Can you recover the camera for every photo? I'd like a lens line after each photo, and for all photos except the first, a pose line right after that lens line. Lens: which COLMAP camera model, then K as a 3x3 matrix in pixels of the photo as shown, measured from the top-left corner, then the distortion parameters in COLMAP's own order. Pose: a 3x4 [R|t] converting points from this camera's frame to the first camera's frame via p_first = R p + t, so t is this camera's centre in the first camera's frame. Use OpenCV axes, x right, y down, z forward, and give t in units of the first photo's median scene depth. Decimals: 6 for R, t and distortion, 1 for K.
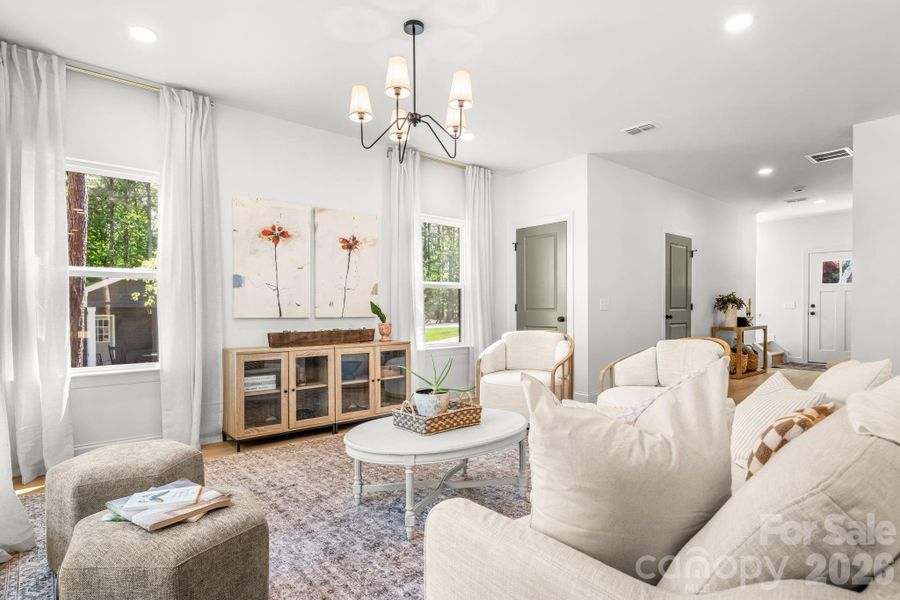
lens RADIAL K [[461.3, 0, 452.6], [0, 461.3, 308.9], [0, 0, 1]] dist [0.004630, 0.000622]
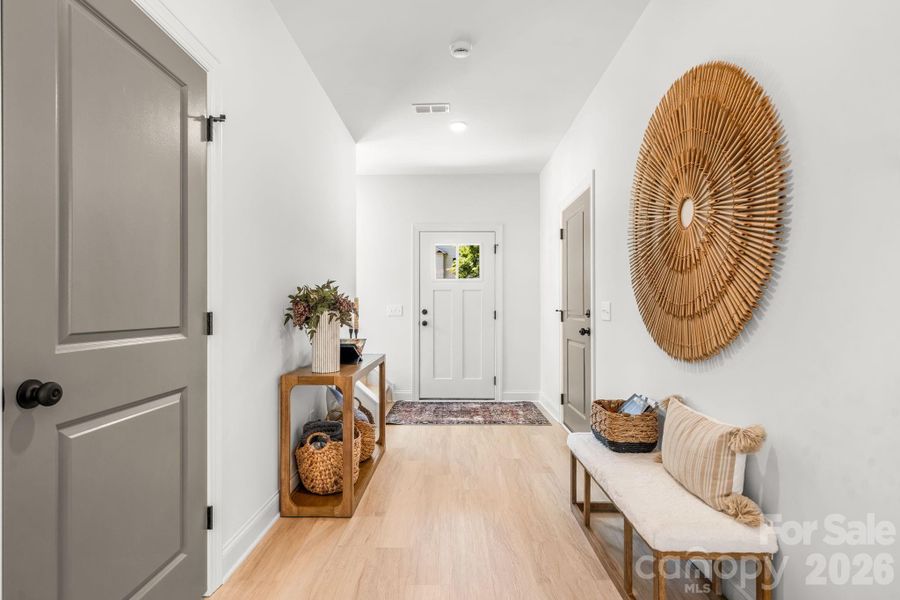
lens RADIAL K [[461.3, 0, 451.9], [0, 461.3, 306.8], [0, 0, 1]] dist [0.004630, 0.000622]
pose [[0.651579, 0.000842, 0.758580, 0.380855], [0.007551, 0.999943, -0.007595, -0.010342], [-0.758543, 0.010677, 0.651535, 0.672358]]
